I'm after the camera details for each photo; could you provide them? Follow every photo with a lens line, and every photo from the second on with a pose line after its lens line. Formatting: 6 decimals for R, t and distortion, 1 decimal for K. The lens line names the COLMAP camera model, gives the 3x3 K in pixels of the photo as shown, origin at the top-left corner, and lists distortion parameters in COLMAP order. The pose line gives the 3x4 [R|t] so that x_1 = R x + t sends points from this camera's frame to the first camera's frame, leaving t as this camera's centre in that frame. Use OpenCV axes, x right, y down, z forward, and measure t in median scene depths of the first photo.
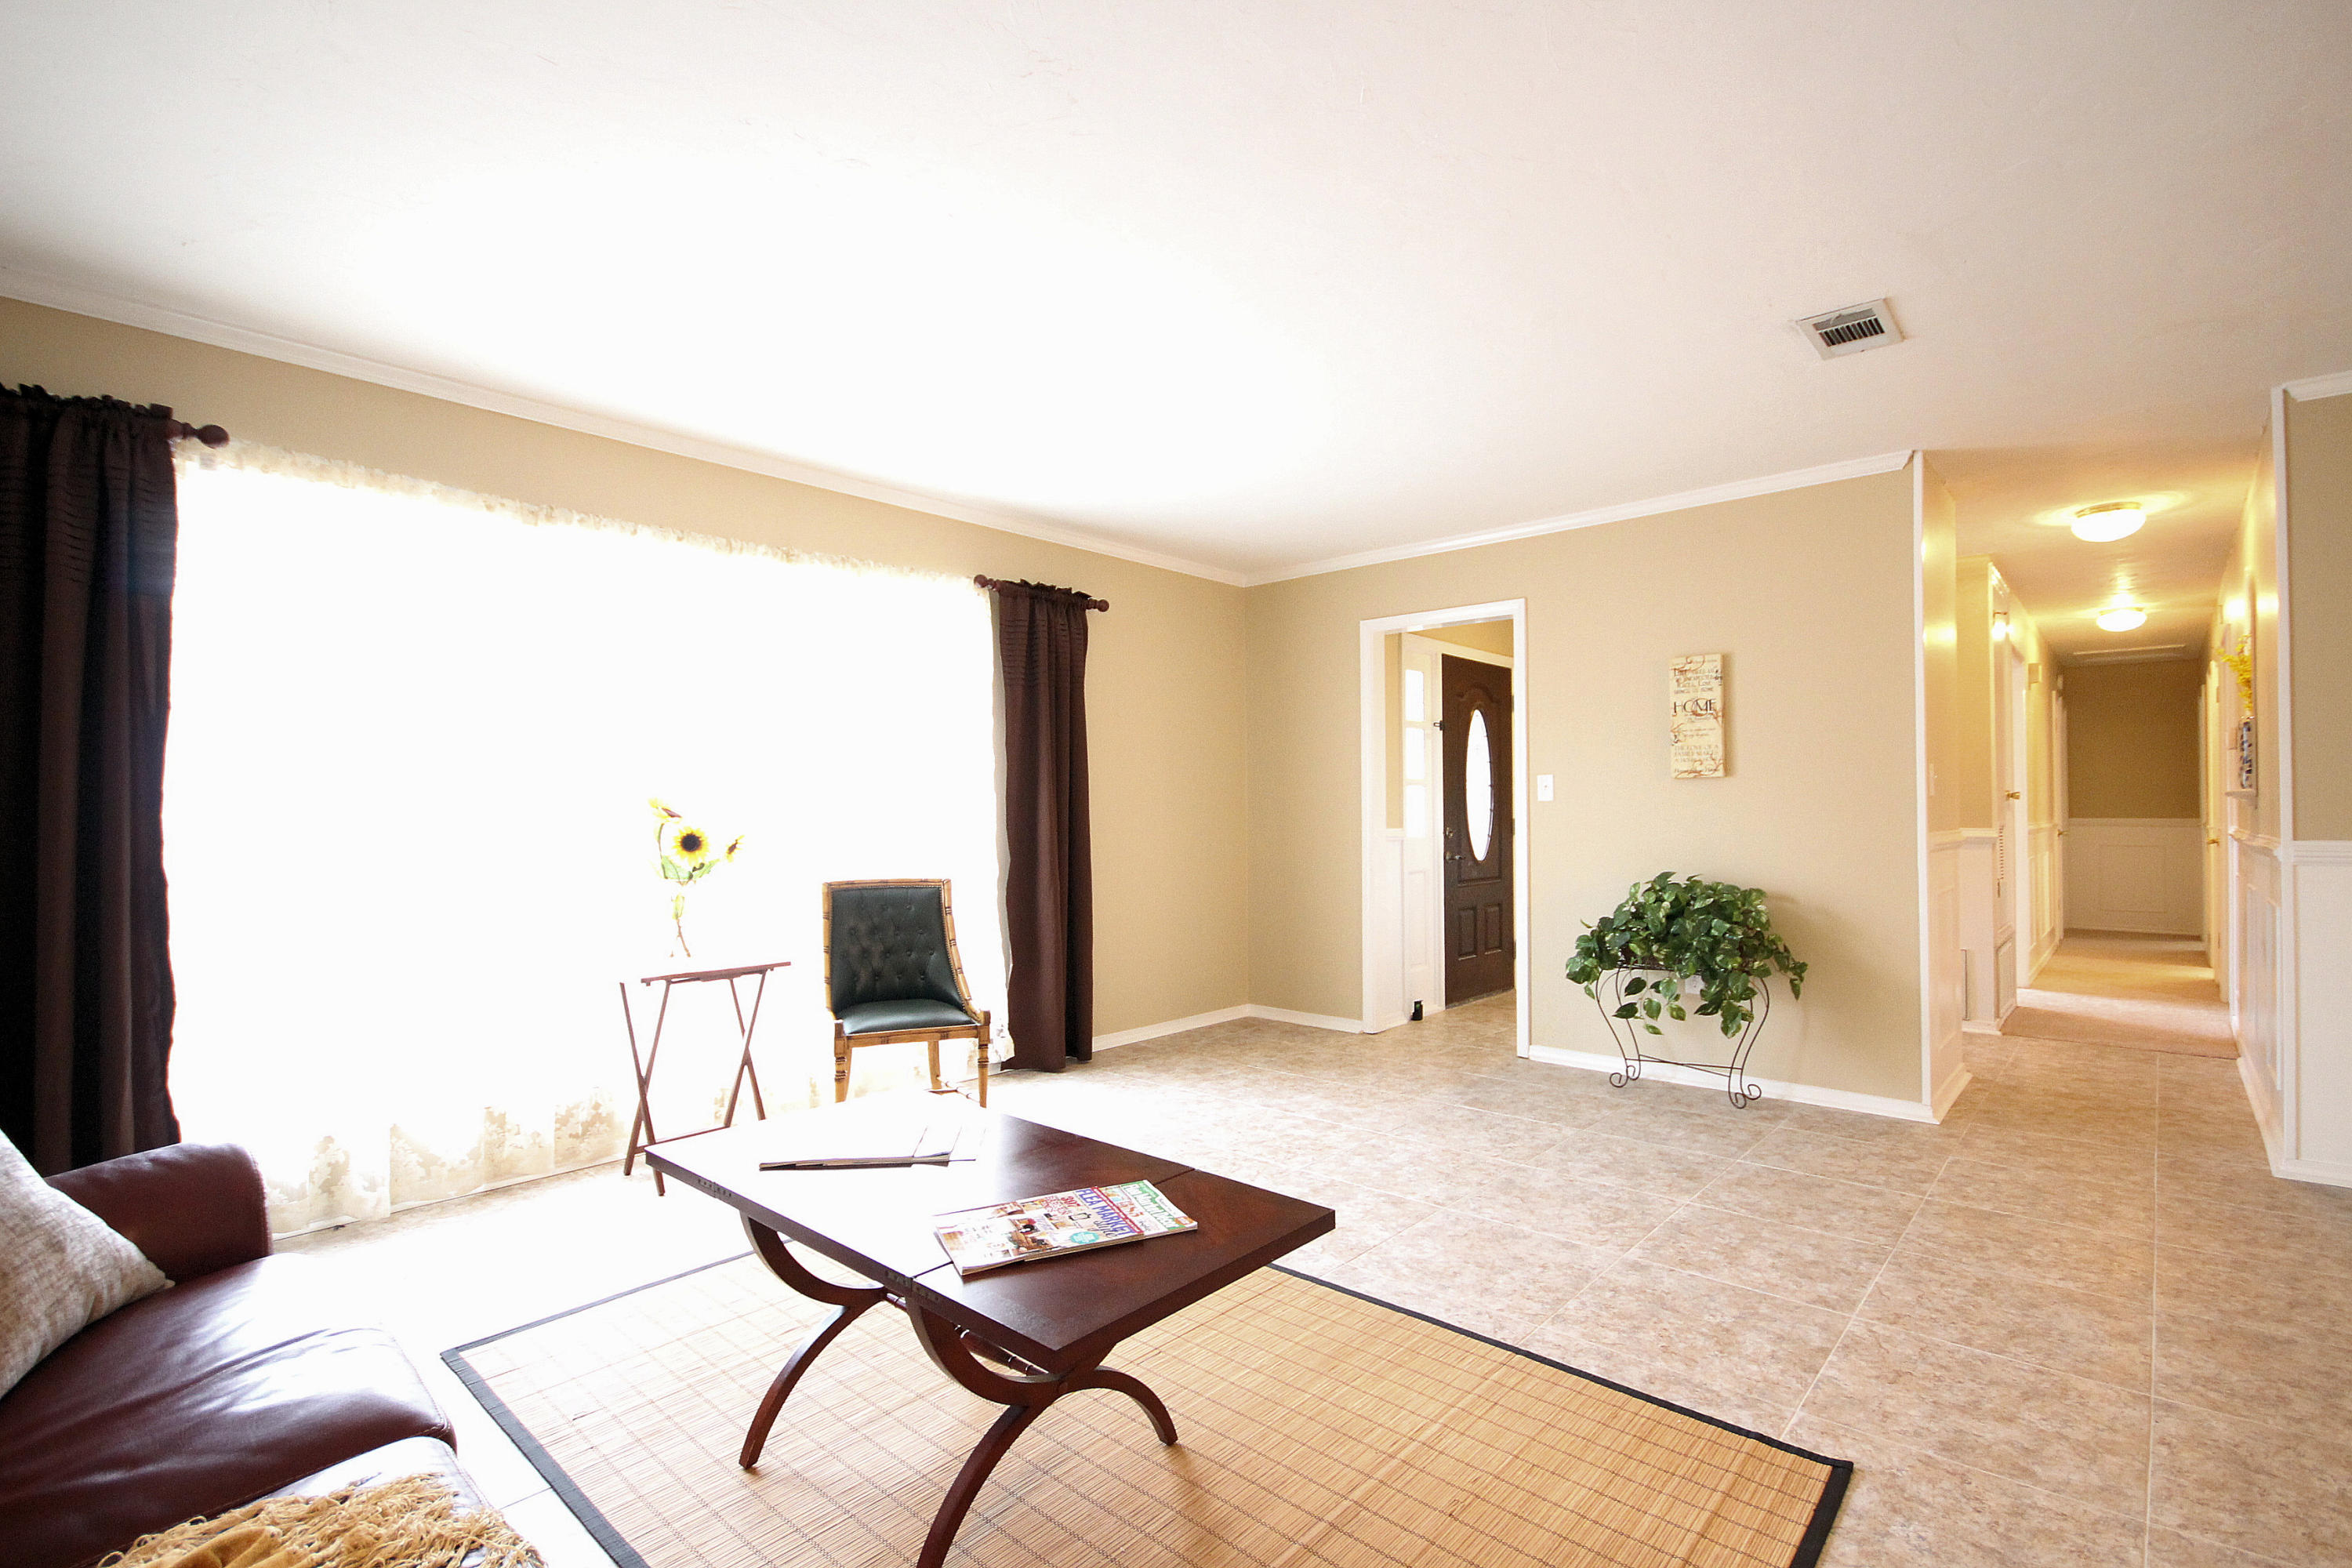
lens RADIAL K [[1085.0, 0, 1170.0], [0, 1085.0, 798.4], [0, 0, 1]] dist [-0.010394, -0.001929]
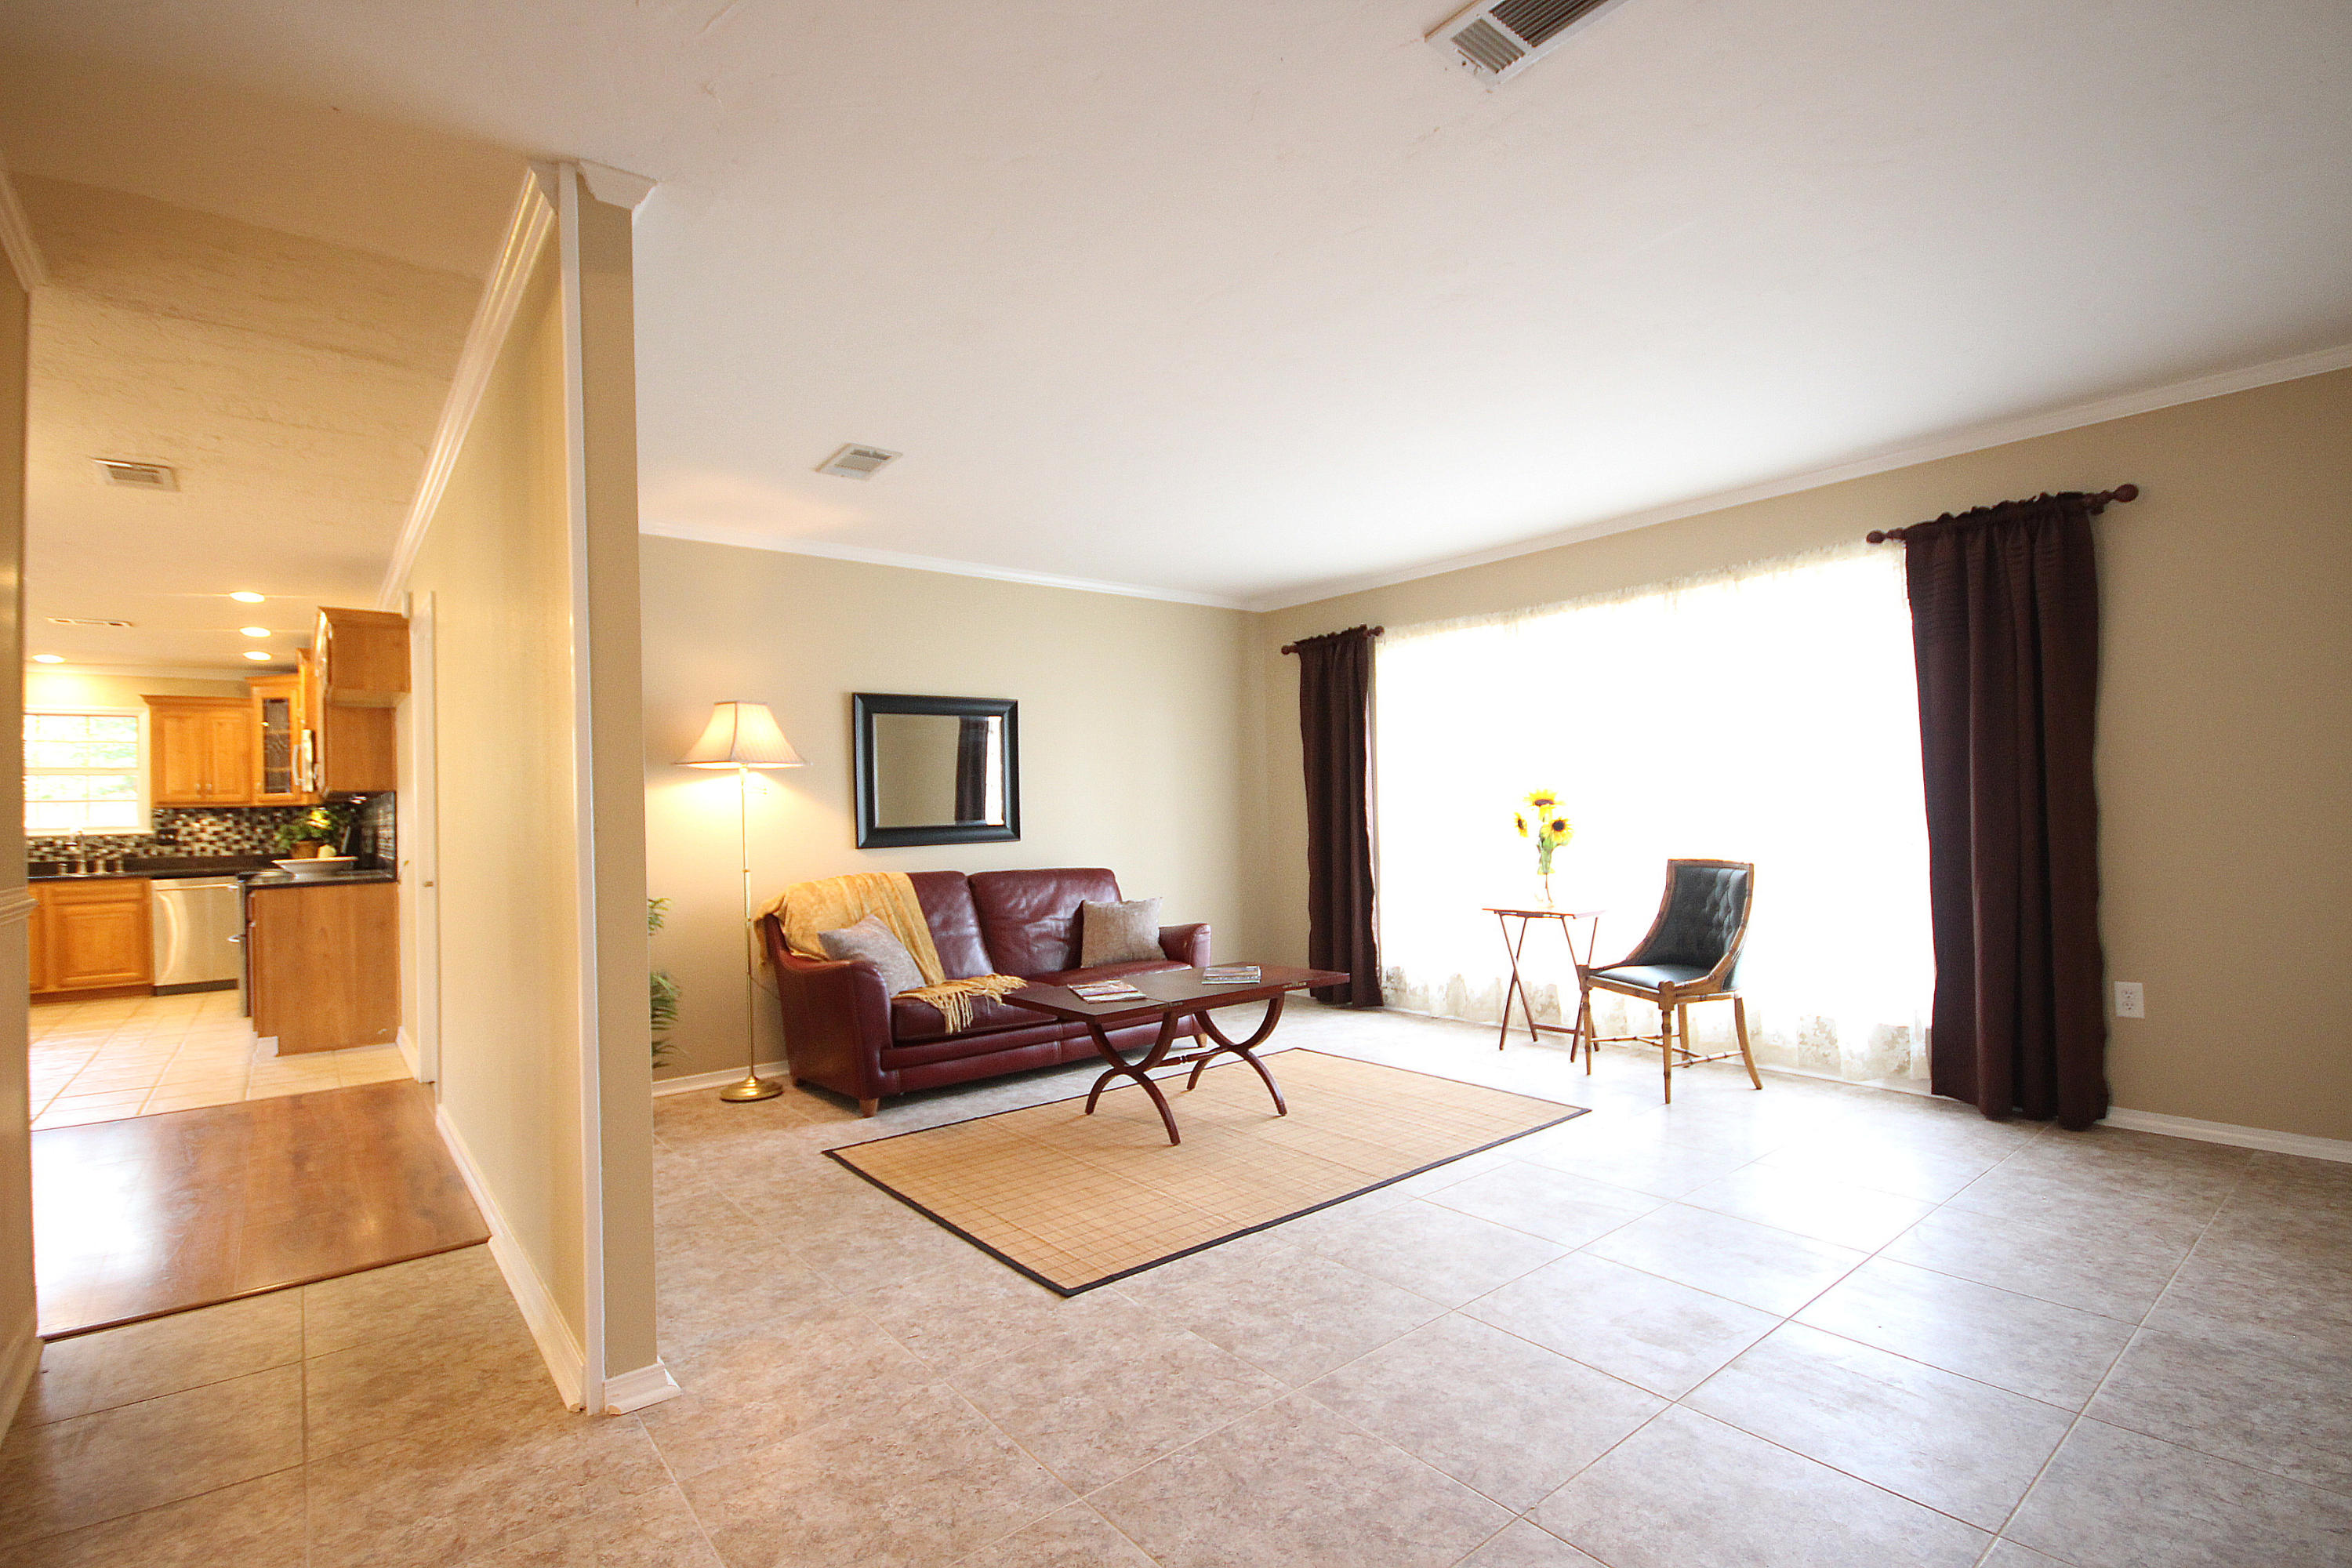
lens RADIAL K [[1085.0, 0, 1170.6], [0, 1085.0, 791.5], [0, 0, 1]] dist [-0.010394, -0.001929]
pose [[-0.154877, -0.012363, -0.987856, 1.482186], [0.035150, 0.999220, -0.018016, 0.008027], [0.987308, -0.037513, -0.154322, 1.025489]]
